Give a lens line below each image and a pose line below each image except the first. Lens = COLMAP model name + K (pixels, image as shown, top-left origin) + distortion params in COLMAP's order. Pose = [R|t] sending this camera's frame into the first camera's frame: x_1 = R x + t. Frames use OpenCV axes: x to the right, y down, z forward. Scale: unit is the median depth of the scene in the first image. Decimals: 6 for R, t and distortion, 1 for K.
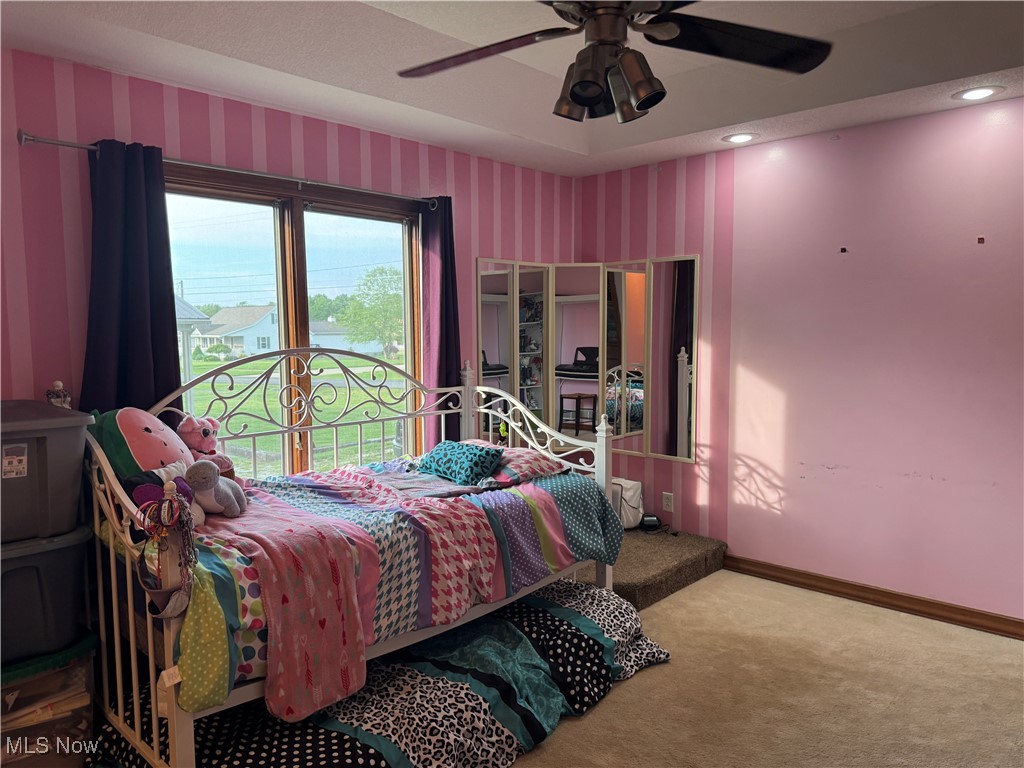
lens RADIAL K [[723.5, 0, 510.9], [0, 723.5, 384.0], [0, 0, 1]] dist [0.034733, -0.056326]
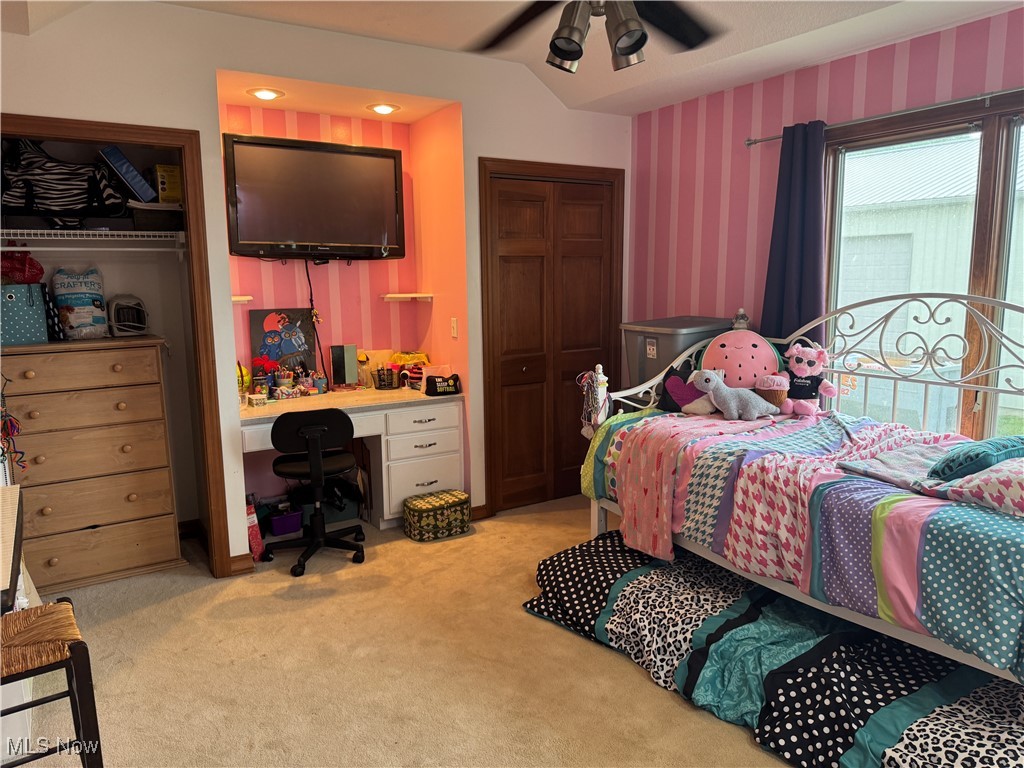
lens RADIAL K [[723.5, 0, 511.5], [0, 723.5, 387.0], [0, 0, 1]] dist [0.034733, -0.056326]
pose [[-0.263187, 0.155212, -0.952177, 0.766261], [-0.063849, 0.982007, 0.177723, -0.064930], [0.962630, 0.107570, -0.248541, 0.762133]]
